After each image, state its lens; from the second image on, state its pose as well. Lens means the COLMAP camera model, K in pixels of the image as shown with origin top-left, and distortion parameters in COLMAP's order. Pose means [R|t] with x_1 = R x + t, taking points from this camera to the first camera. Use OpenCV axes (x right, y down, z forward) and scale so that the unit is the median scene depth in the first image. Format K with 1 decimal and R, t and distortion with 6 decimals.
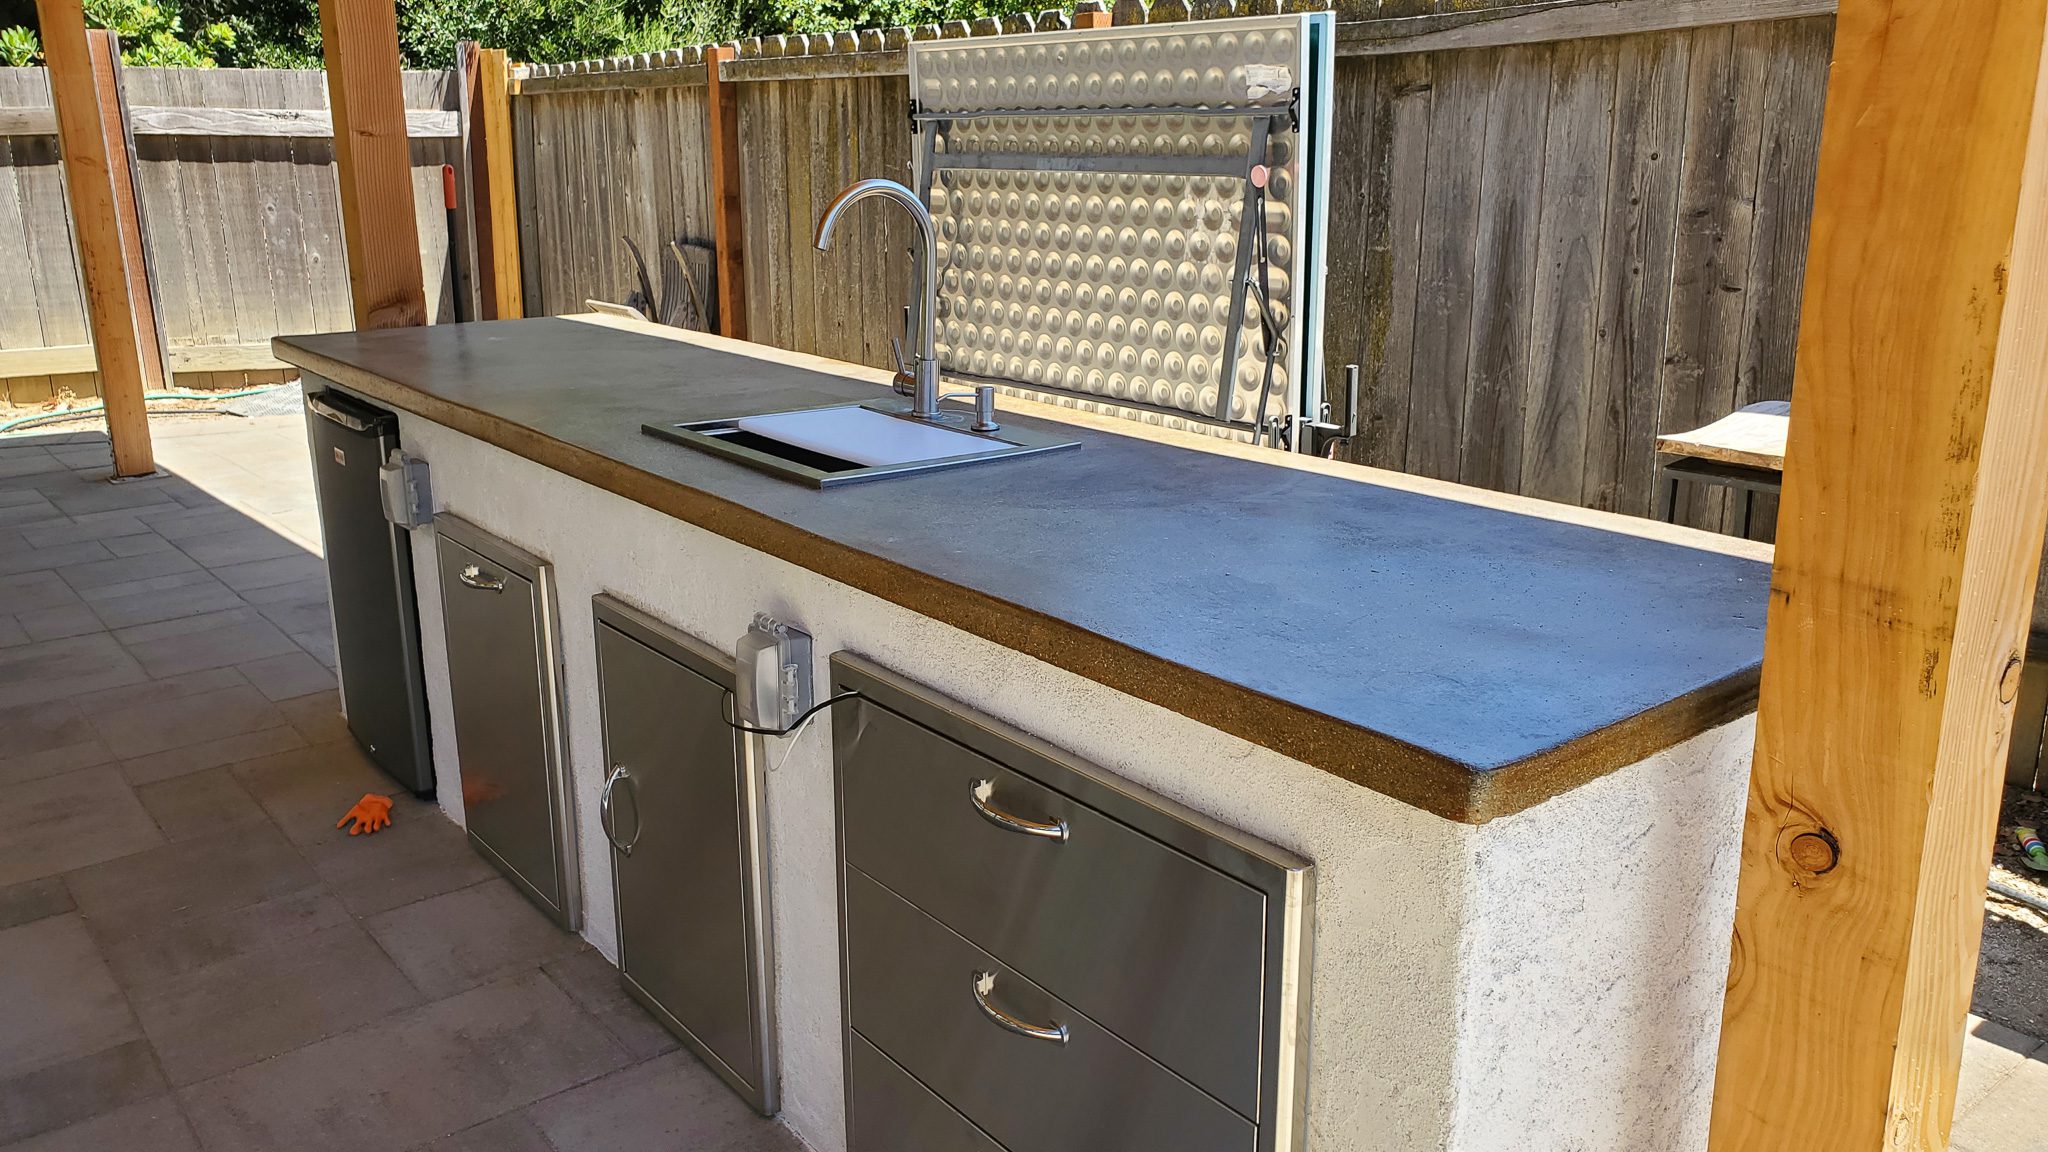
lens RADIAL K [[1594.3, 0, 1064.0], [0, 1594.3, 591.1], [0, 0, 1]] dist [-0.008819, 0.031397]
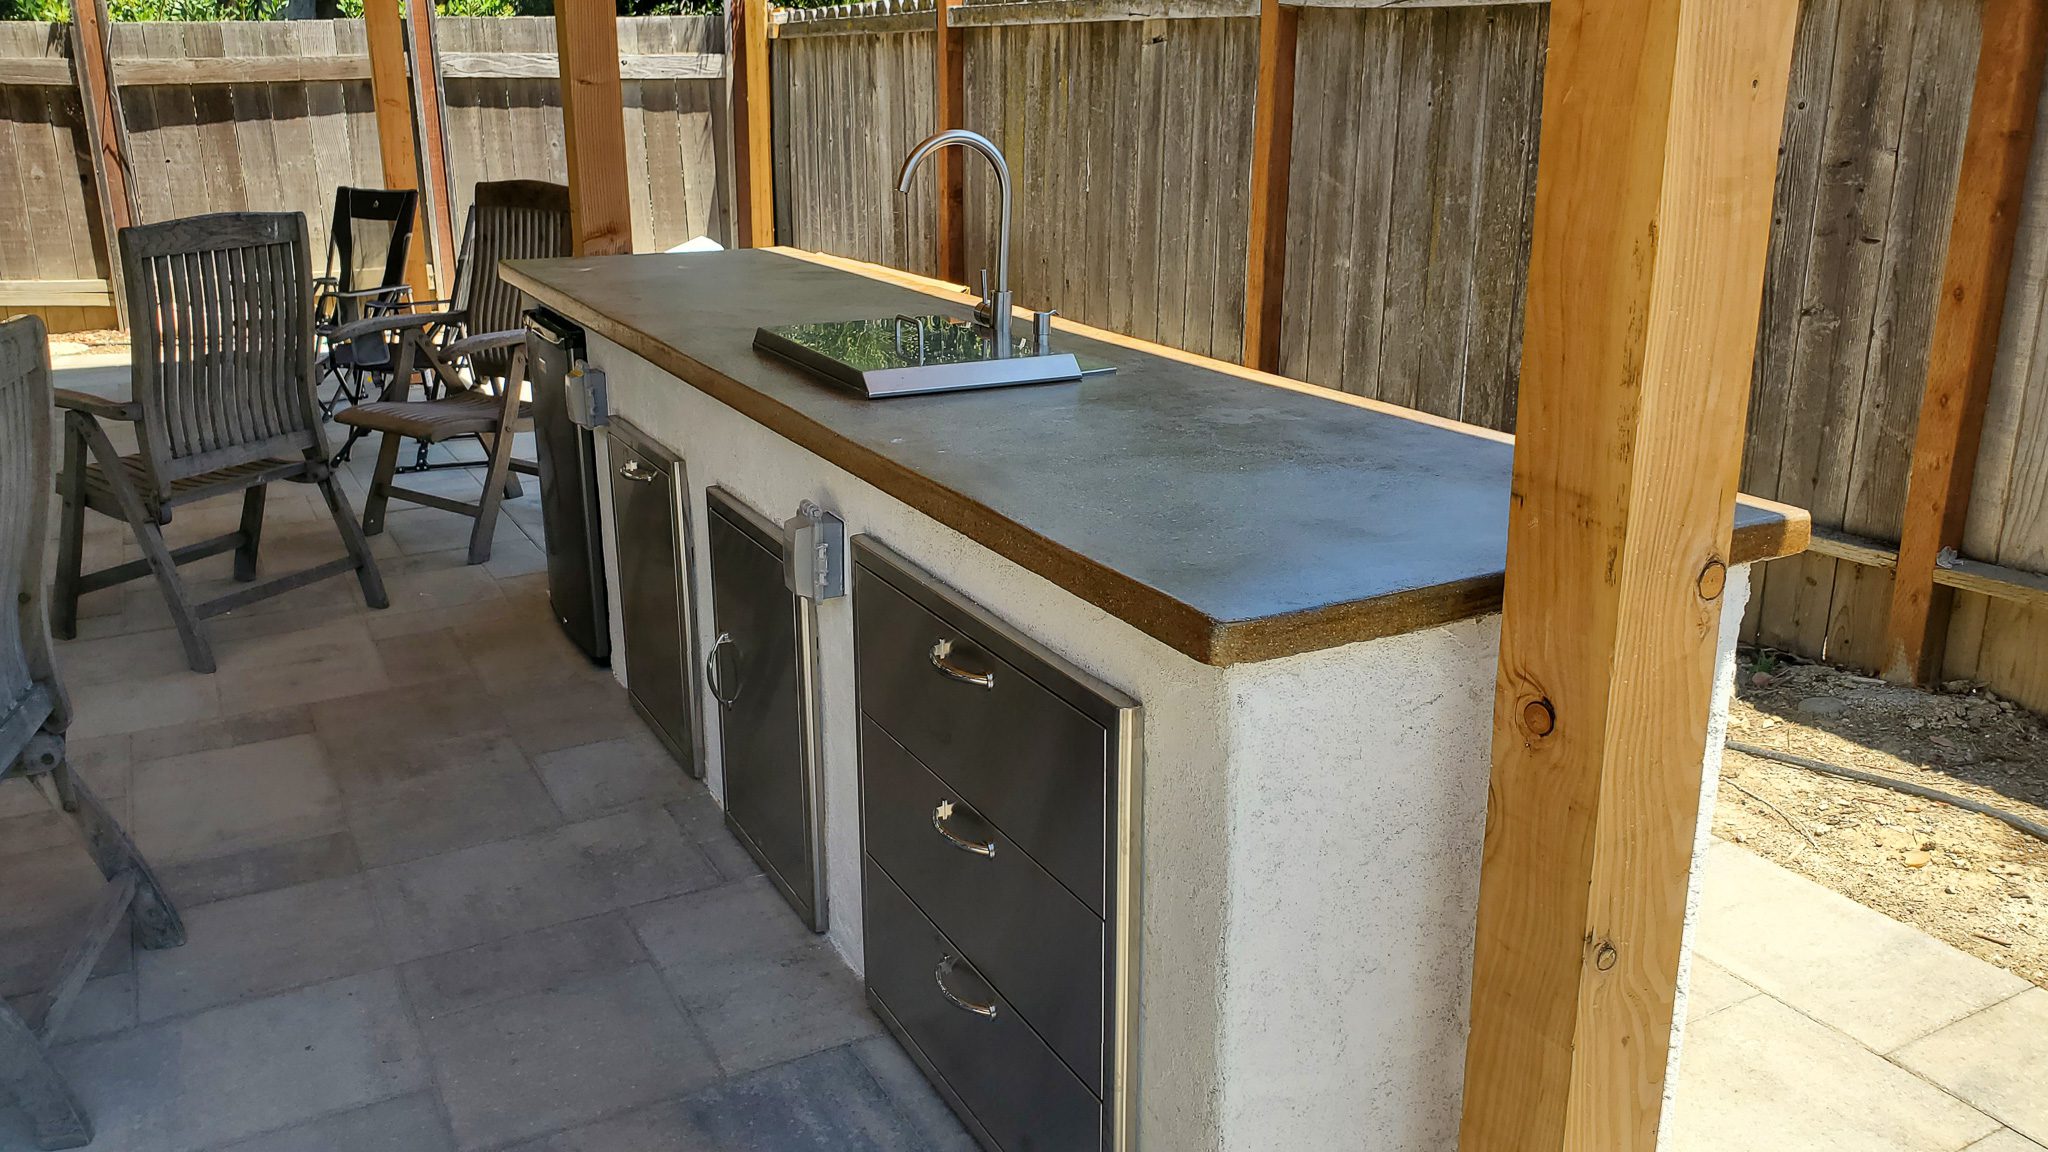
lens RADIAL K [[1581.1, 0, 1024.0], [0, 1581.1, 576.0], [0, 0, 1]] dist [0.005544, 0.001673]
pose [[0.983247, 0.053920, -0.174120, 0.129080], [-0.048879, 0.998256, 0.033116, 0.016925], [0.175602, -0.024051, 0.984167, -0.098057]]
